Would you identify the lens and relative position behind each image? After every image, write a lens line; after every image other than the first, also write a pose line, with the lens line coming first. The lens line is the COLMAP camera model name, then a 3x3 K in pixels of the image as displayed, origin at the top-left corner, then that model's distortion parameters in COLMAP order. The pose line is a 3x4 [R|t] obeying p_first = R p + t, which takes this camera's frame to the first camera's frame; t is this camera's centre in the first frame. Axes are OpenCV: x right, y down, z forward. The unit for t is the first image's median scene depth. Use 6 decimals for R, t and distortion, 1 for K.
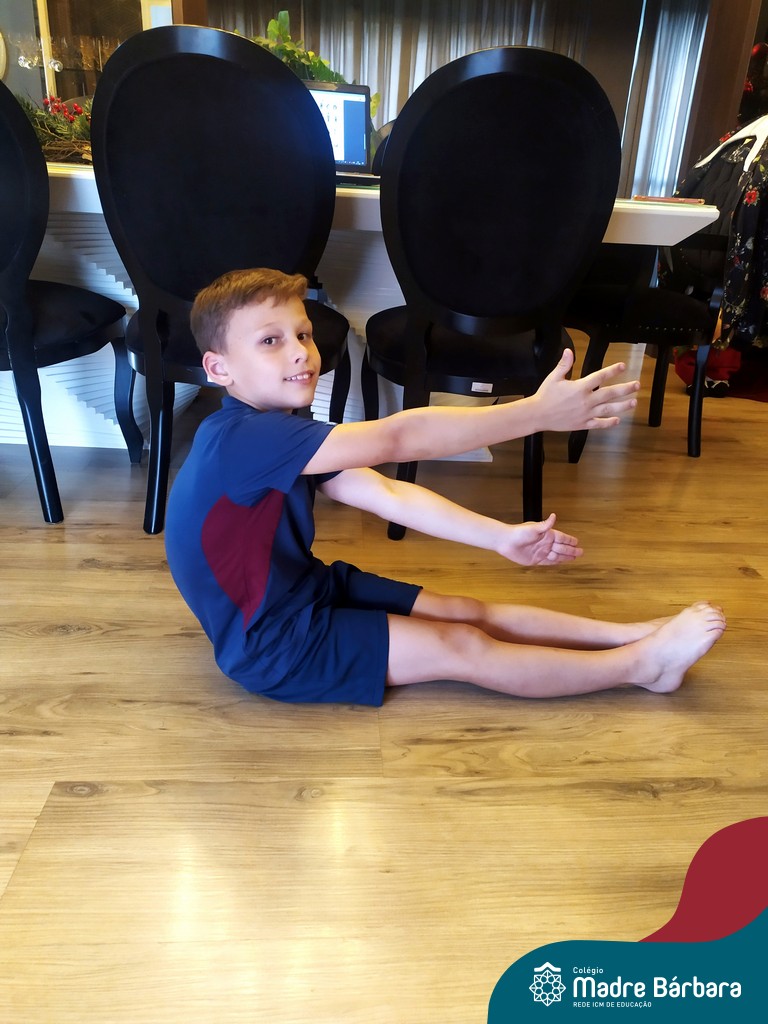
lens RADIAL K [[746.2, 0, 381.7], [0, 746.2, 508.9], [0, 0, 1]] dist [0.066964, -0.070186]
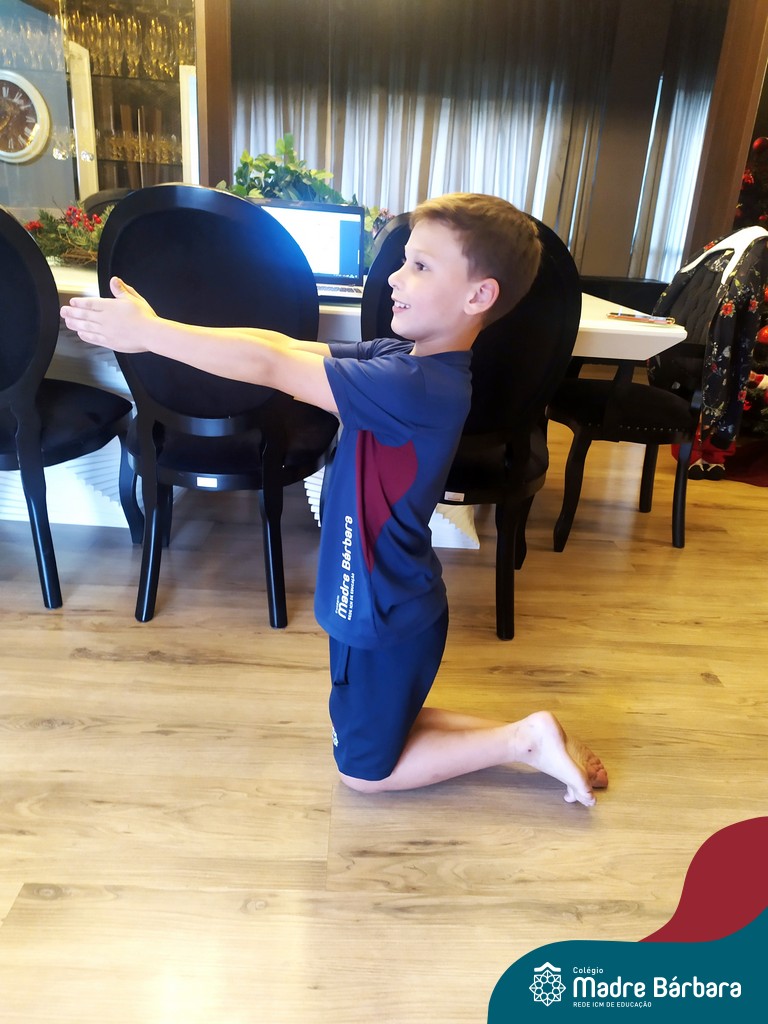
lens RADIAL K [[751.6, 0, 384.0], [0, 751.6, 512.0], [0, 0, 1]] dist [0.068523, -0.089566]
pose [[0.999109, 0.027363, -0.032132, 0.068724], [-0.028831, 0.998519, -0.046129, -0.087602], [0.030822, 0.047015, 0.998419, -0.069442]]
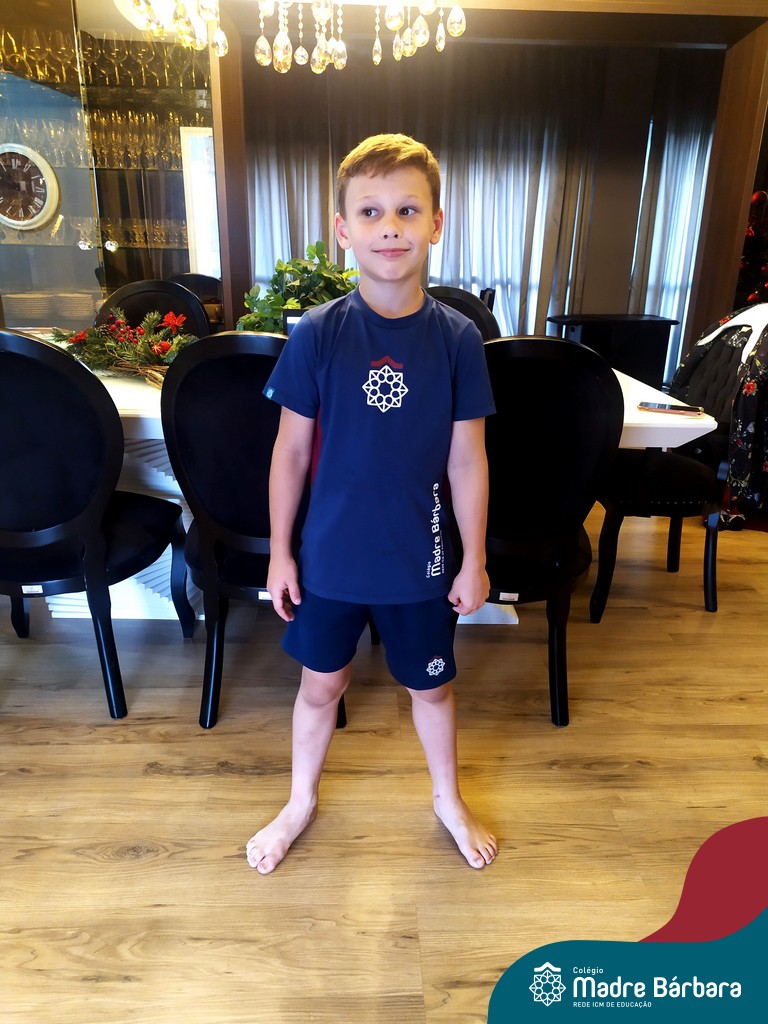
lens RADIAL K [[745.0, 0, 384.0], [0, 745.0, 512.0], [0, 0, 1]] dist [0.066995, -0.078514]
pose [[0.999216, -0.019404, -0.034504, -0.004527], [0.016924, 0.997349, -0.070771, -0.212375], [0.035786, 0.070131, 0.996896, -0.111114]]
